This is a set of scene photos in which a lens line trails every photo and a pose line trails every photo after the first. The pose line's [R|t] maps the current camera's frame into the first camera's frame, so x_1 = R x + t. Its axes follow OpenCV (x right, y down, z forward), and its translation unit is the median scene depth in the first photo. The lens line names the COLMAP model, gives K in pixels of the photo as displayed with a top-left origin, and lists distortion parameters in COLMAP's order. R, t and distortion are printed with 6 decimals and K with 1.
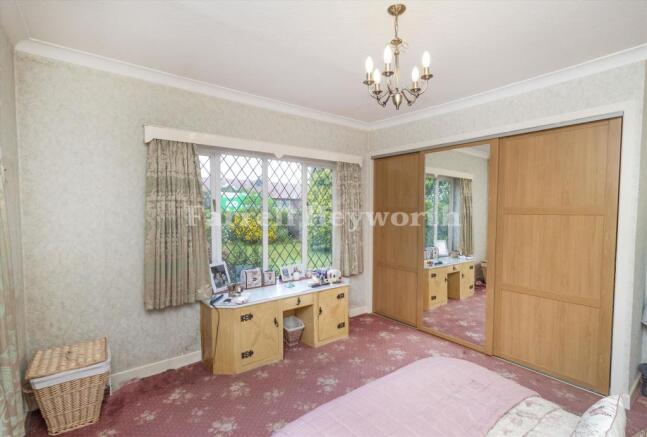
lens RADIAL K [[314.6, 0, 324.5], [0, 314.6, 224.9], [0, 0, 1]] dist [0.000071, -0.000016]
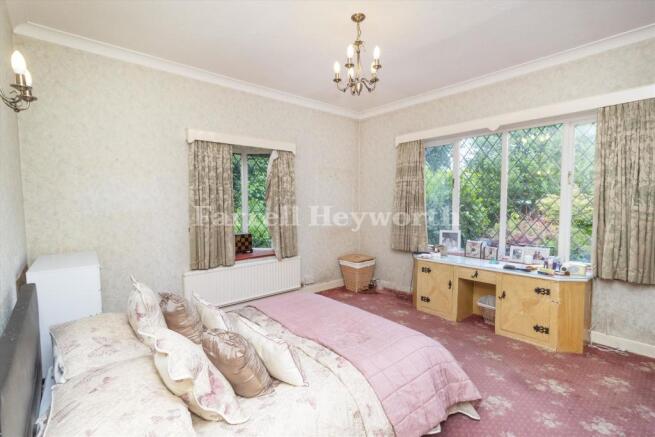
lens RADIAL K [[304.4, 0, 316.2], [0, 304.4, 219.1], [0, 0, 1]] dist [-0.001807, -0.000086]
pose [[0.016035, 0.051747, -0.998531, 0.883510], [-0.046086, 0.997637, 0.050961, 0.044137], [0.998809, 0.045201, 0.018382, 0.486725]]
